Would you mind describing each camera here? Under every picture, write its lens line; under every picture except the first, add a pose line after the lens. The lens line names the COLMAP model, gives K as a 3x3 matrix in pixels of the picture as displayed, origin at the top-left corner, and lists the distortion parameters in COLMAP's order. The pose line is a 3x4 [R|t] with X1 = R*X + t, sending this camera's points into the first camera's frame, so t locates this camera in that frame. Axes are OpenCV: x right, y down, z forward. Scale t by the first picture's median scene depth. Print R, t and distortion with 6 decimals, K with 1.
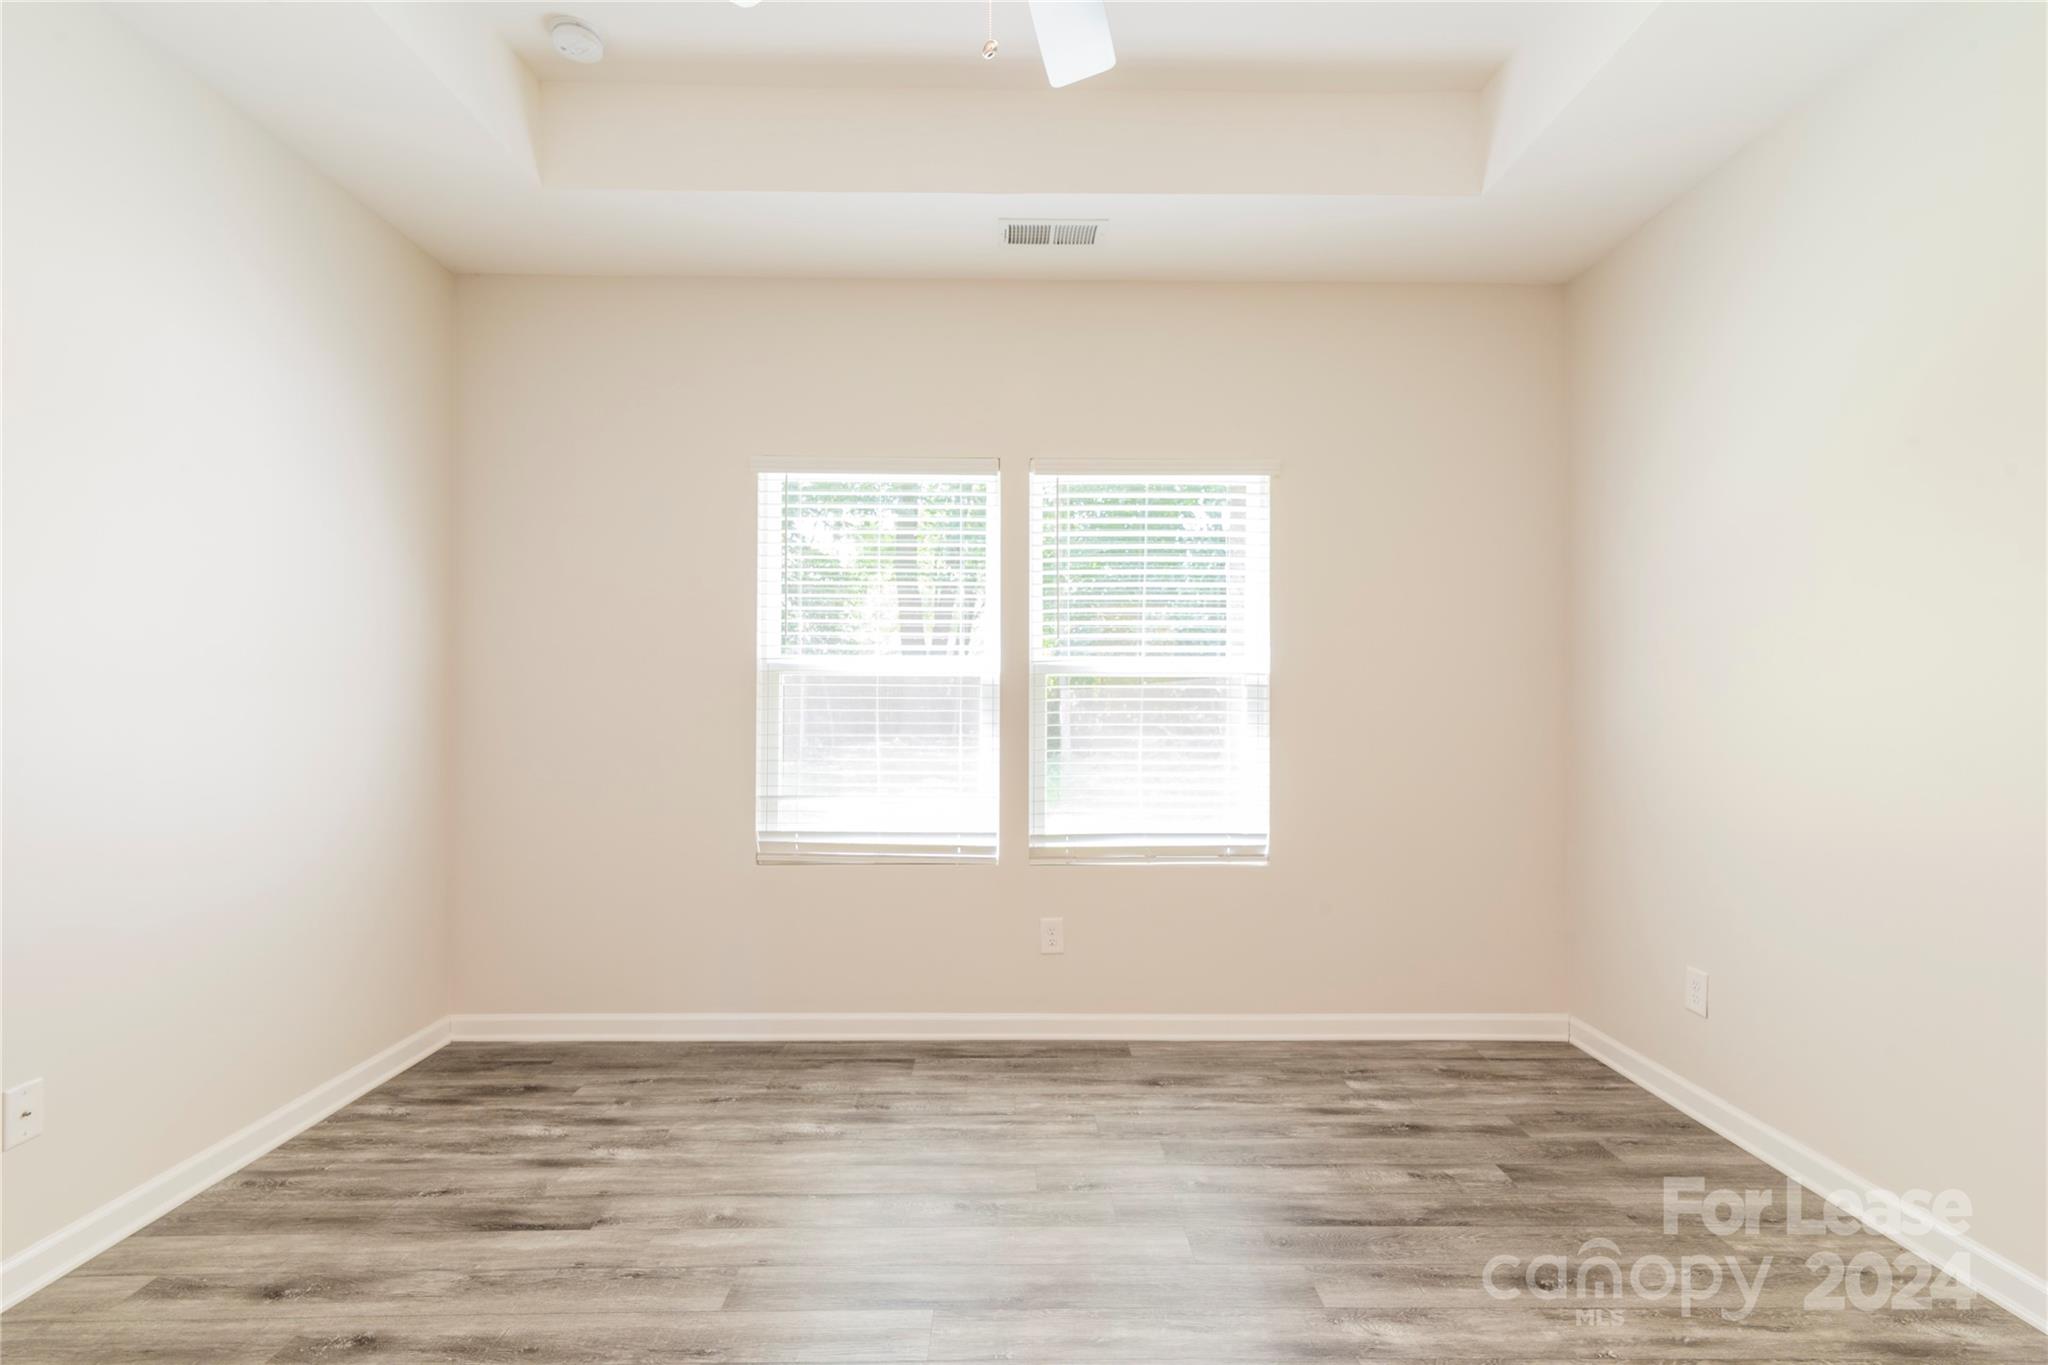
lens RADIAL K [[957.9, 0, 1035.5], [0, 957.9, 685.5], [0, 0, 1]] dist [0.015447, -0.002268]
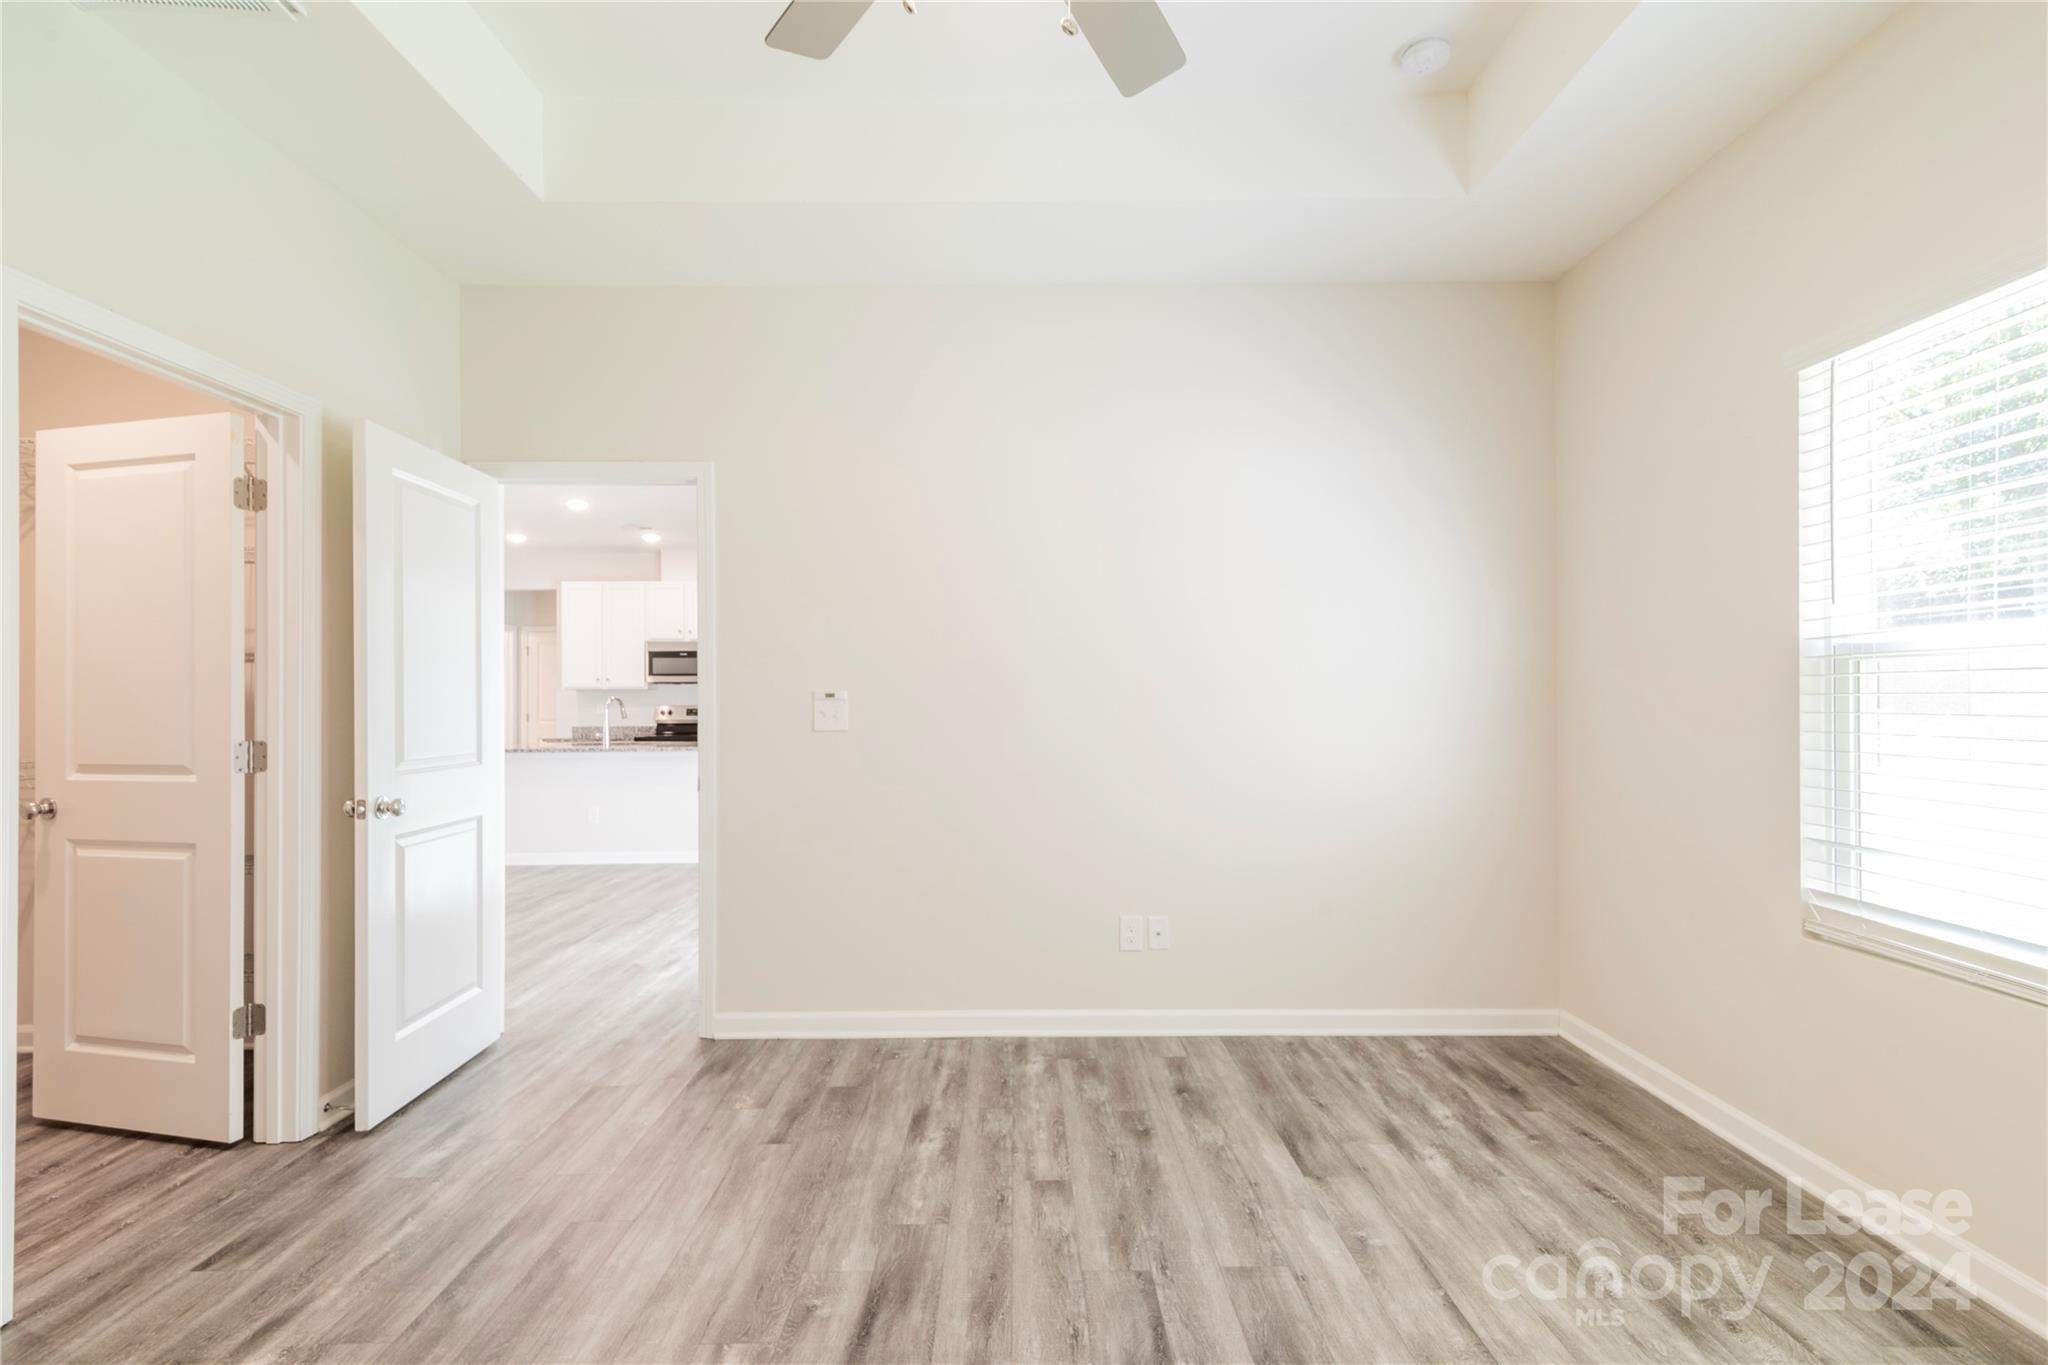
lens RADIAL K [[957.9, 0, 1016.7], [0, 957.9, 692.7], [0, 0, 1]] dist [0.015447, -0.002268]
pose [[-0.016675, -0.012166, -0.999787, 0.538954], [0.021602, 0.999688, -0.012525, 0.008281], [0.999628, -0.021806, -0.016407, 0.565164]]
